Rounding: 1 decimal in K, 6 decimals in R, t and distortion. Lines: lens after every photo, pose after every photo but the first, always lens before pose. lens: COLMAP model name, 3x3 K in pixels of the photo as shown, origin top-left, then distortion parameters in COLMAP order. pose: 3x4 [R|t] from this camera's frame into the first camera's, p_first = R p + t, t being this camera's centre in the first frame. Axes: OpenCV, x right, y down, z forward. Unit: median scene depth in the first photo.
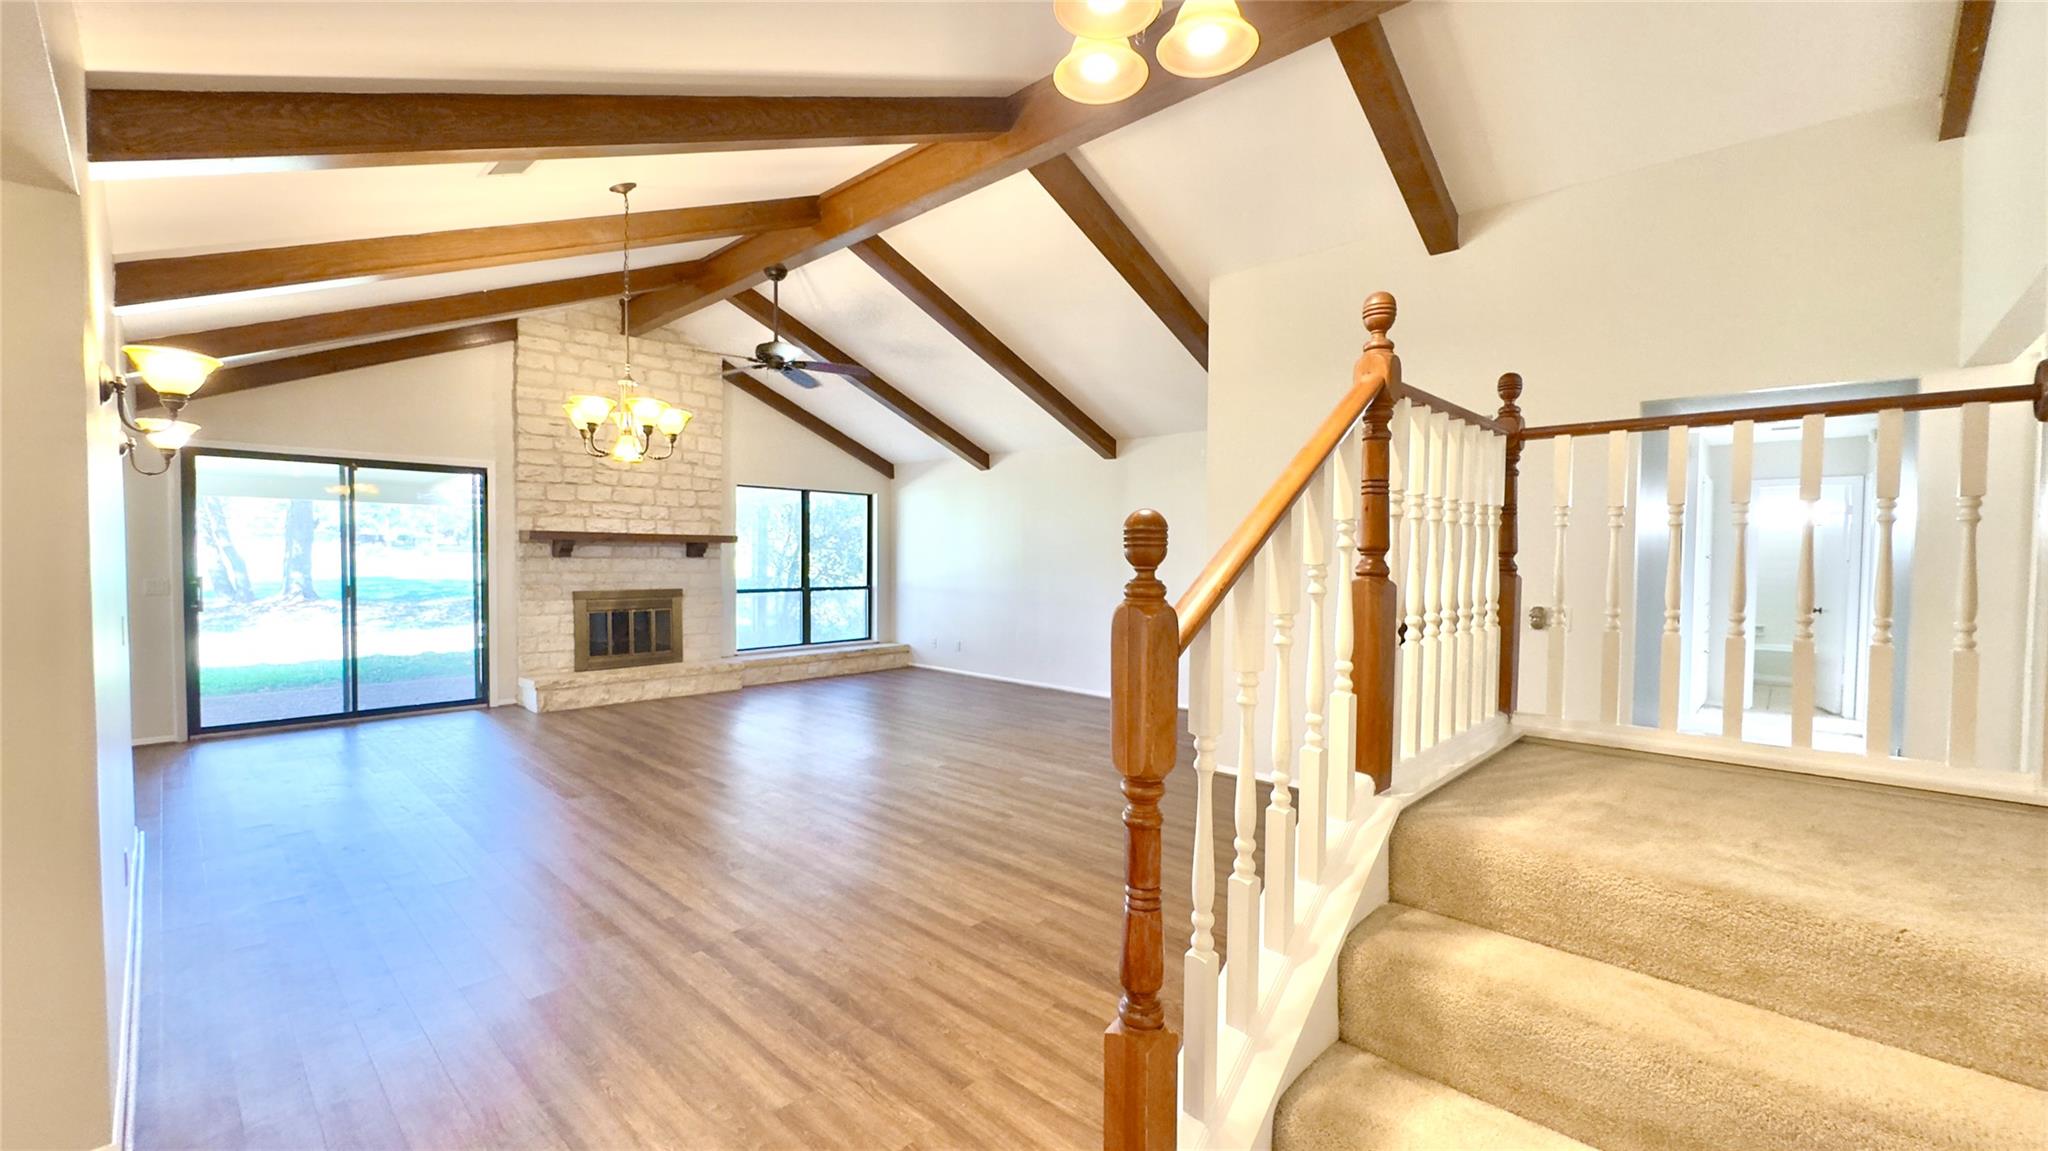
lens RADIAL K [[833.9, 0, 1022.9], [0, 833.9, 575.9], [0, 0, 1]] dist [0.000100, -0.000059]
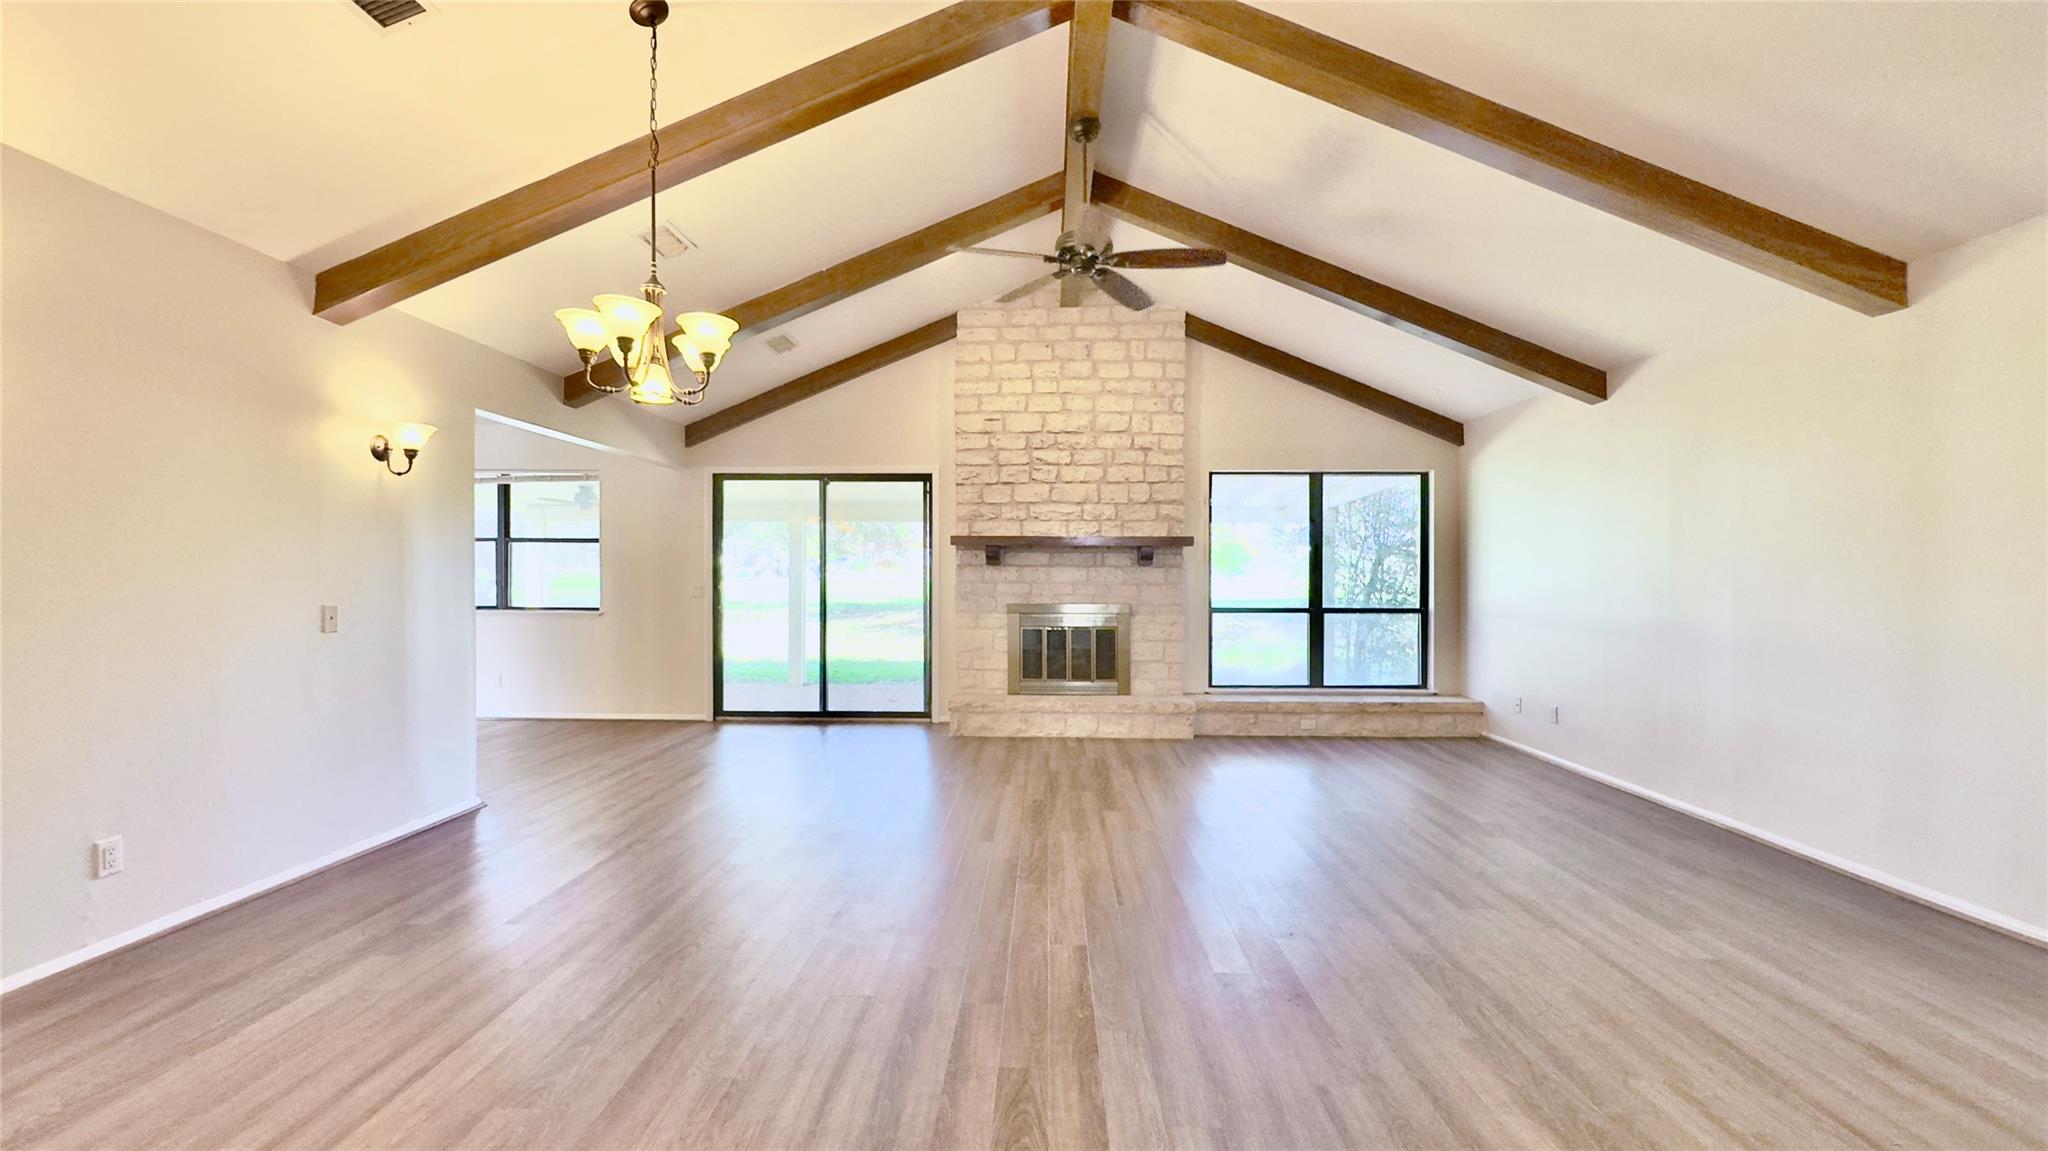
lens RADIAL K [[833.9, 0, 1017.3], [0, 833.9, 579.0], [0, 0, 1]] dist [0.000100, -0.000059]
pose [[0.661929, -0.007387, -0.749530, 0.130085], [-0.017564, 0.999524, -0.025362, 0.013862], [0.749360, 0.029953, 0.661485, 0.397438]]
